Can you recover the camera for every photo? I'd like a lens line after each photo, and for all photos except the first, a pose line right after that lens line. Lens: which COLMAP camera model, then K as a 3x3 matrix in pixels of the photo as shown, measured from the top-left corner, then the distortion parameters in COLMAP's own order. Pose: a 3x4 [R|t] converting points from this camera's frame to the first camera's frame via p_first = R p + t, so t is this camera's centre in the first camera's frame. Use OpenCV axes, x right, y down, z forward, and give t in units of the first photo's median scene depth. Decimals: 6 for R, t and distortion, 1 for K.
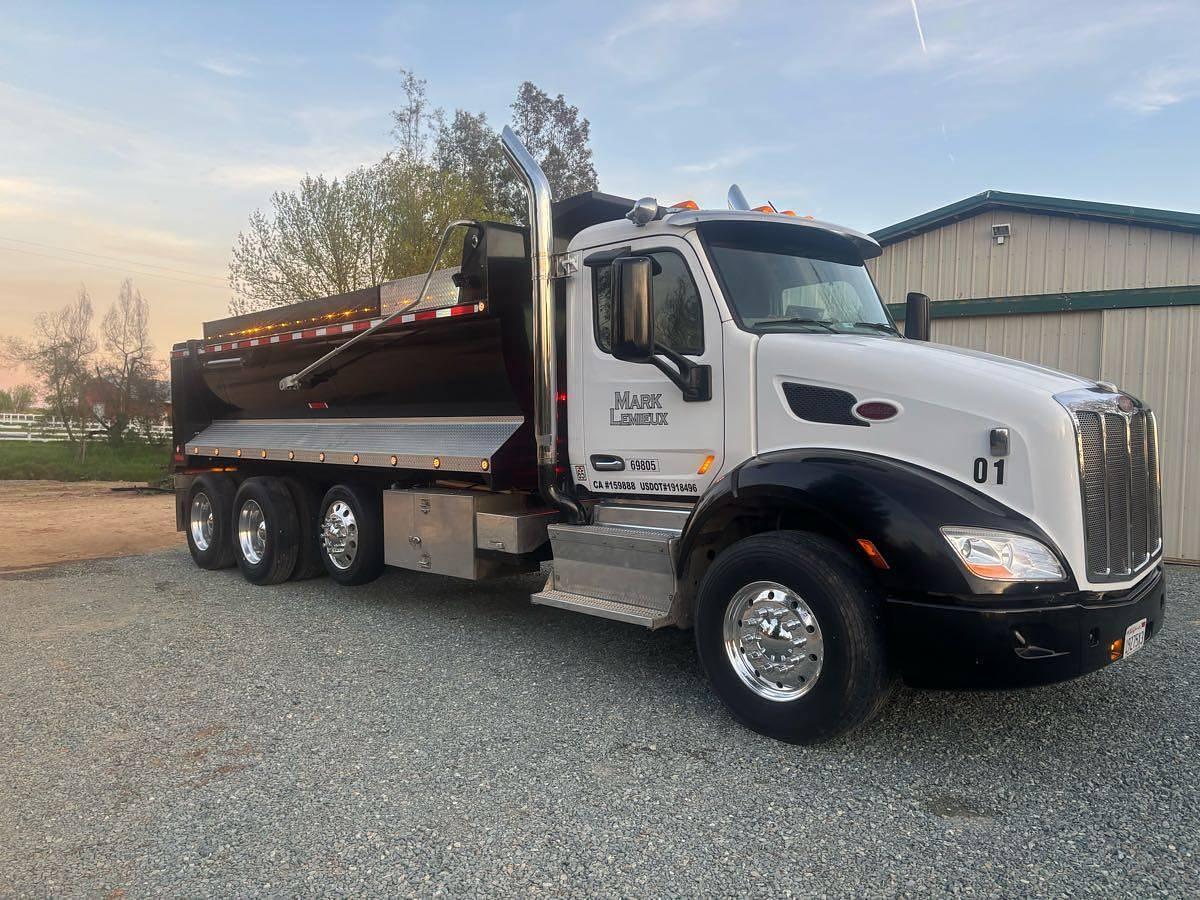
lens RADIAL K [[899.4, 0, 606.8], [0, 899.4, 432.5], [0, 0, 1]] dist [0.074651, -0.098971]
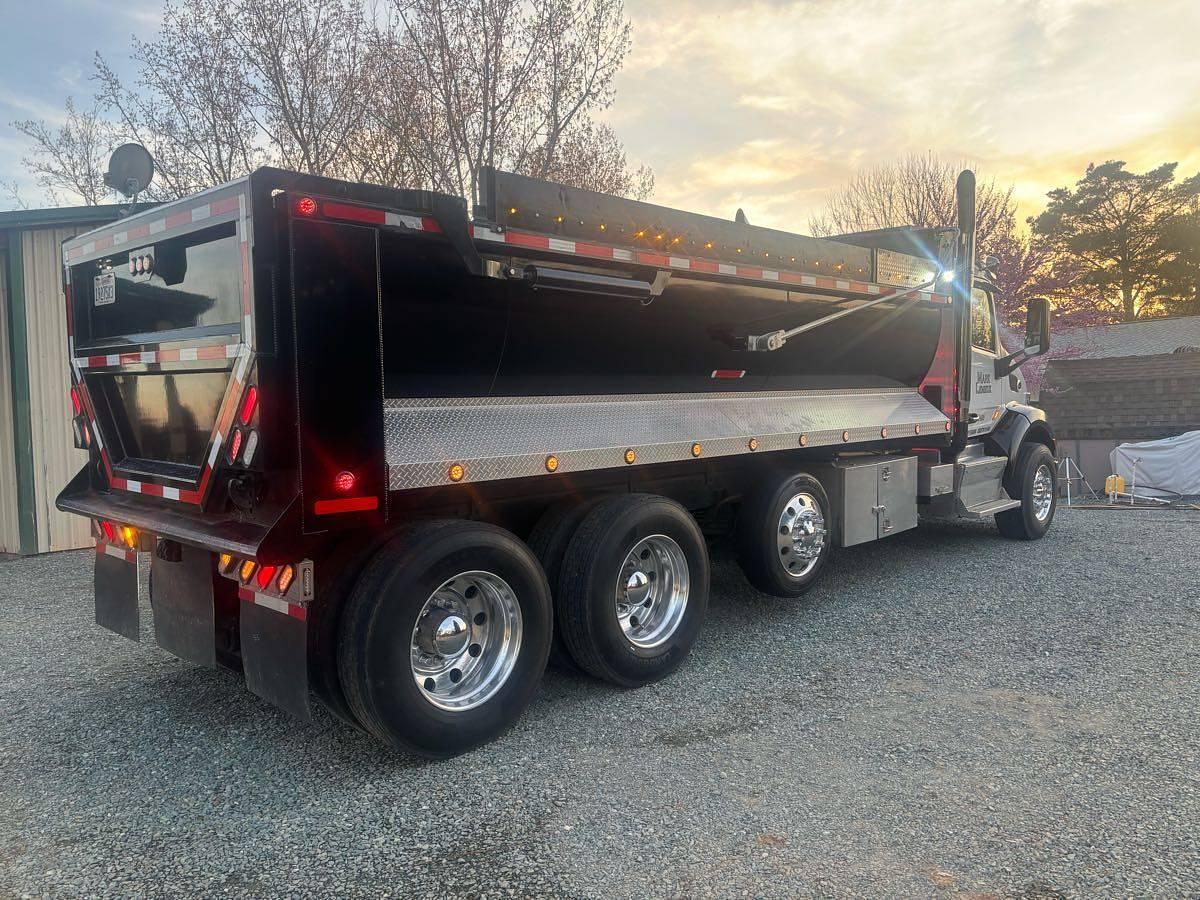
lens RADIAL K [[896.9, 0, 617.0], [0, 896.9, 445.8], [0, 0, 1]] dist [0.061976, -0.058884]
pose [[-0.055831, -0.035528, 0.997808, -1.574394], [0.048470, 0.998092, 0.038250, -0.007955], [-0.997263, 0.050500, -0.054002, 1.752996]]
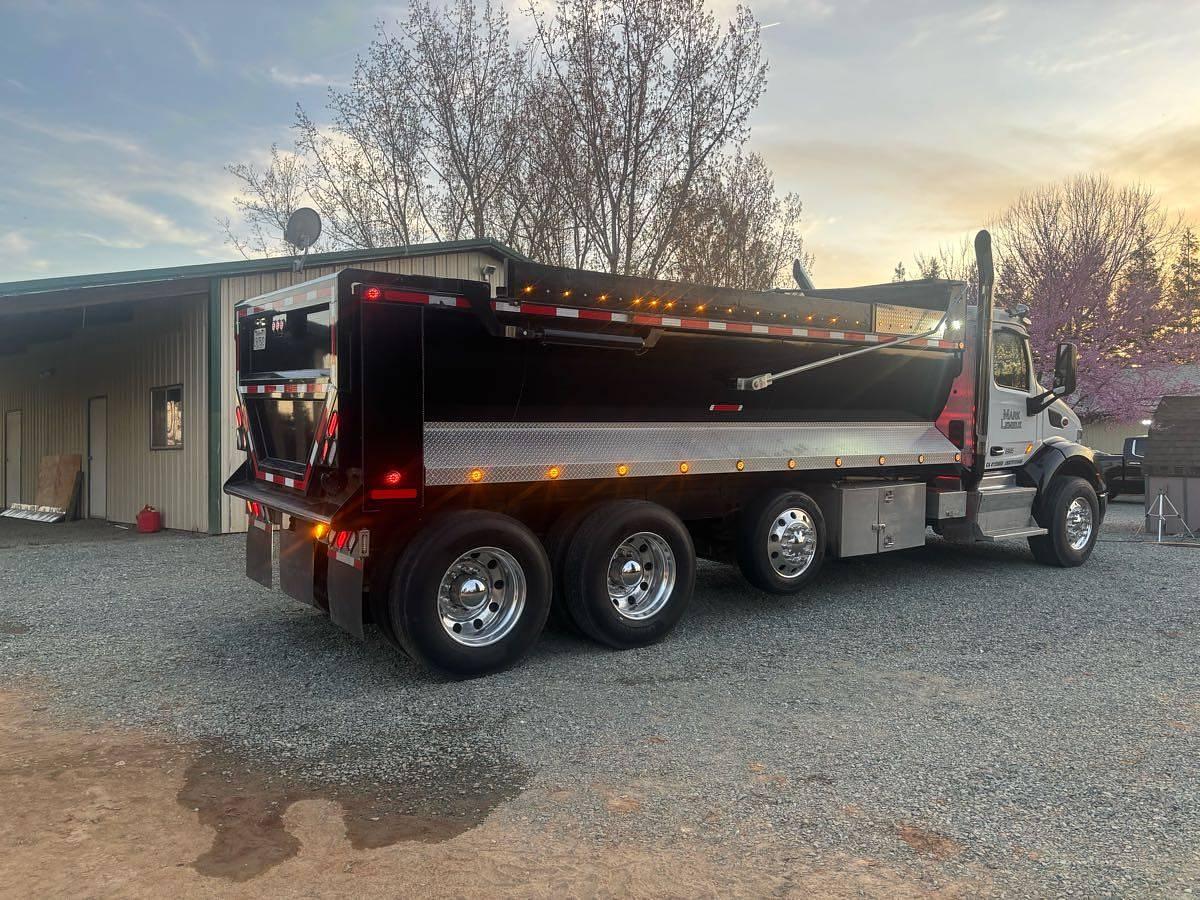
lens RADIAL K [[896.9, 0, 617.0], [0, 896.9, 445.8], [0, 0, 1]] dist [0.061976, -0.058884]
pose [[0.117027, -0.012798, 0.993046, -1.842396], [0.017384, 0.999790, 0.010836, -0.007178], [-0.992977, 0.015995, 0.117225, 1.561739]]
